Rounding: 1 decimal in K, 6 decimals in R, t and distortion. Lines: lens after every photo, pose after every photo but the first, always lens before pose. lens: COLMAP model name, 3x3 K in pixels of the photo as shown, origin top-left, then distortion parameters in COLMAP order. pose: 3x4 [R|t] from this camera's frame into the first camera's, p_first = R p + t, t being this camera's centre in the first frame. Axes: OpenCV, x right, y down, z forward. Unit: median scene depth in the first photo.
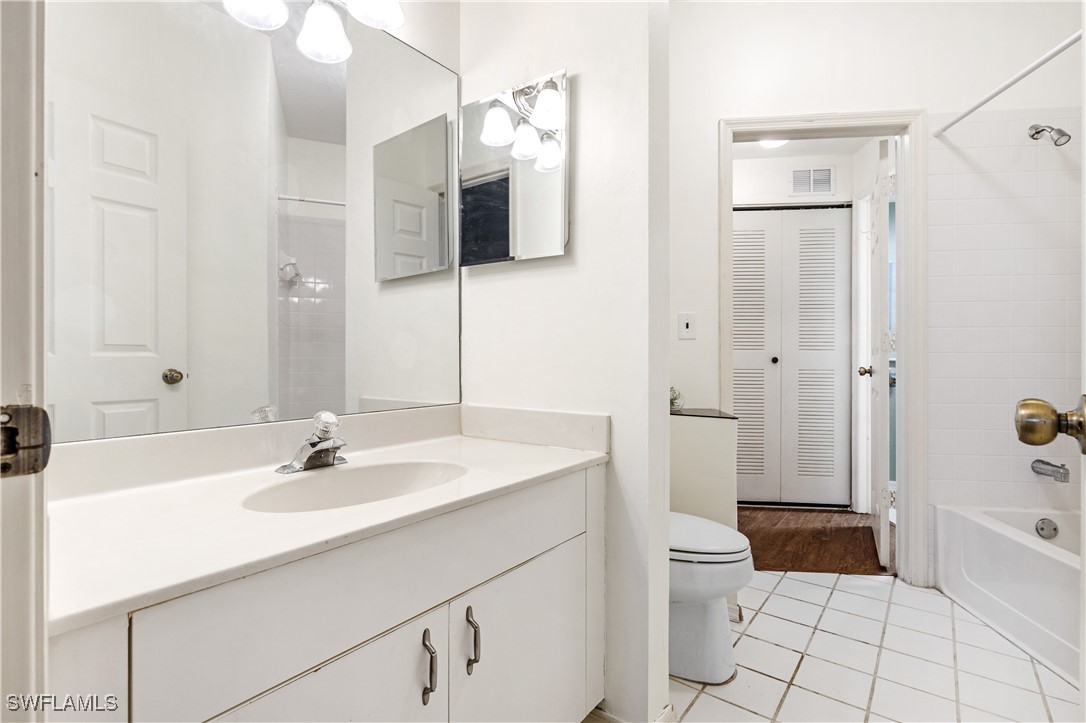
lens RADIAL K [[516.5, 0, 543.0], [0, 516.5, 356.4], [0, 0, 1]] dist [-0.002259, 0.000098]
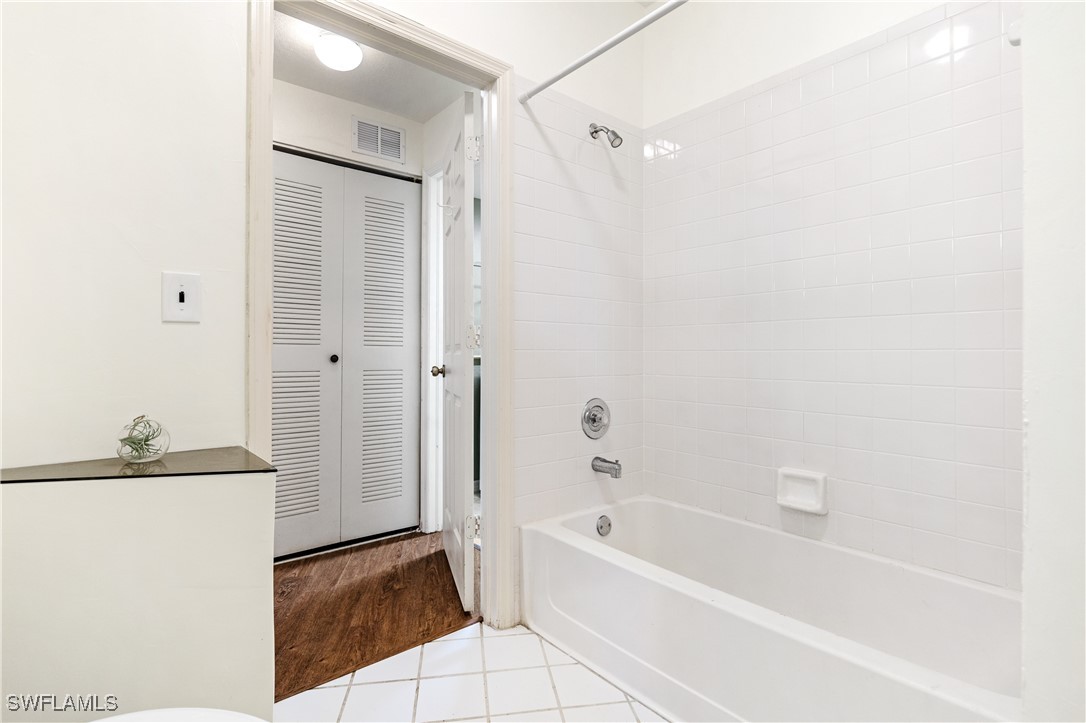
lens RADIAL K [[516.5, 0, 545.0], [0, 516.5, 346.7], [0, 0, 1]] dist [-0.002259, 0.000098]
pose [[0.680657, 0.009282, 0.732544, 0.143666], [-0.000359, 0.999924, -0.012337, -0.001358], [-0.732602, 0.008134, 0.680608, 0.355880]]
